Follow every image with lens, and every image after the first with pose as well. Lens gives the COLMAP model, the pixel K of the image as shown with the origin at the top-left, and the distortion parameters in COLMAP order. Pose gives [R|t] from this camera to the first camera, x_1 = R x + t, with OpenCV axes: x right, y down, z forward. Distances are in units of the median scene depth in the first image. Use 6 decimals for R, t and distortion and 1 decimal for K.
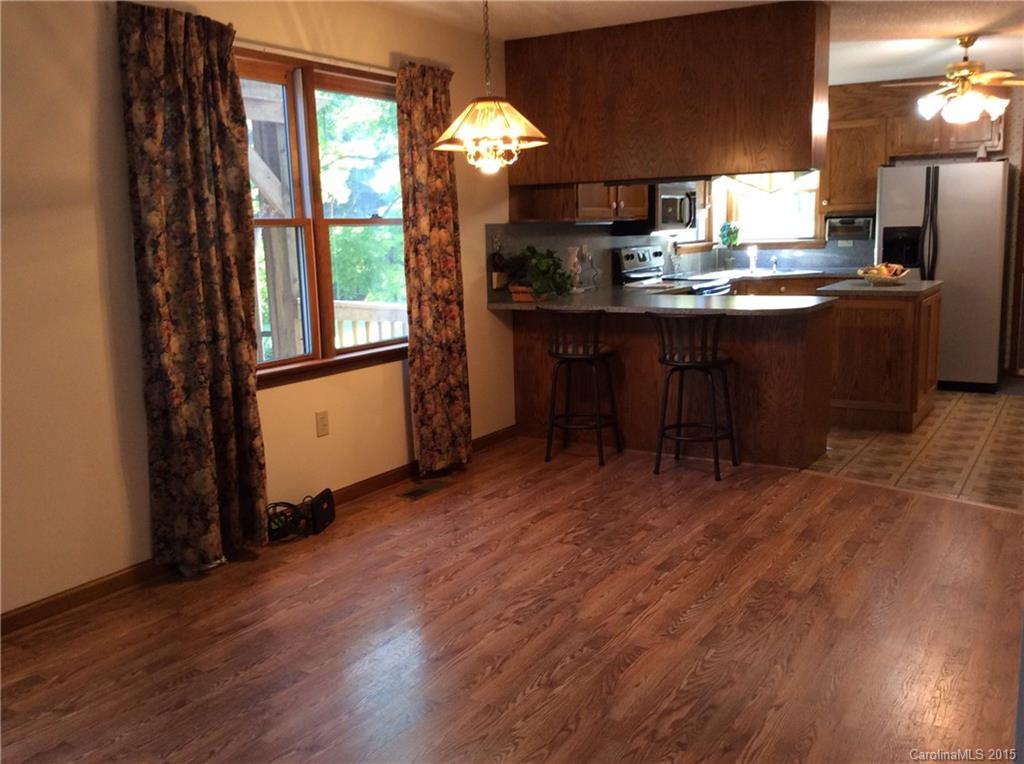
lens RADIAL K [[945.7, 0, 512.0], [0, 945.7, 382.0], [0, 0, 1]] dist [0.092277, -0.197470]
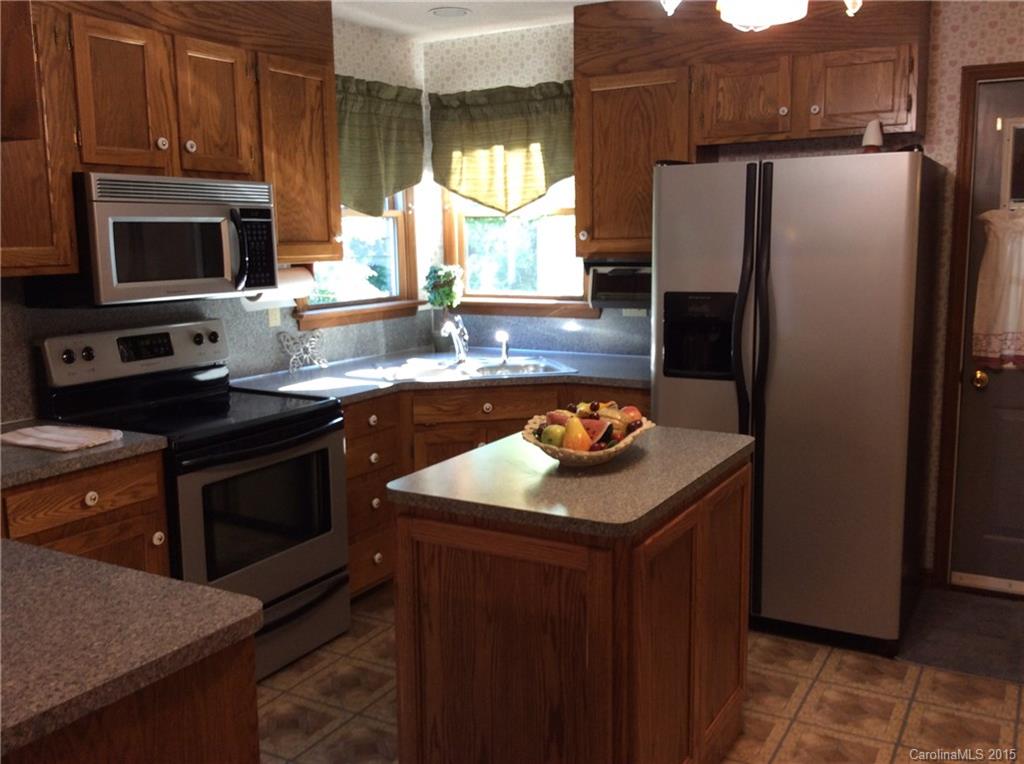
lens RADIAL K [[961.8, 0, 512.0], [0, 961.8, 382.0], [0, 0, 1]] dist [0.182660, -0.445013]
pose [[0.999225, 0.007554, 0.038642, 0.290973], [-0.007054, 0.999890, -0.013067, -0.108982], [-0.038736, 0.012785, 0.999168, 0.515338]]
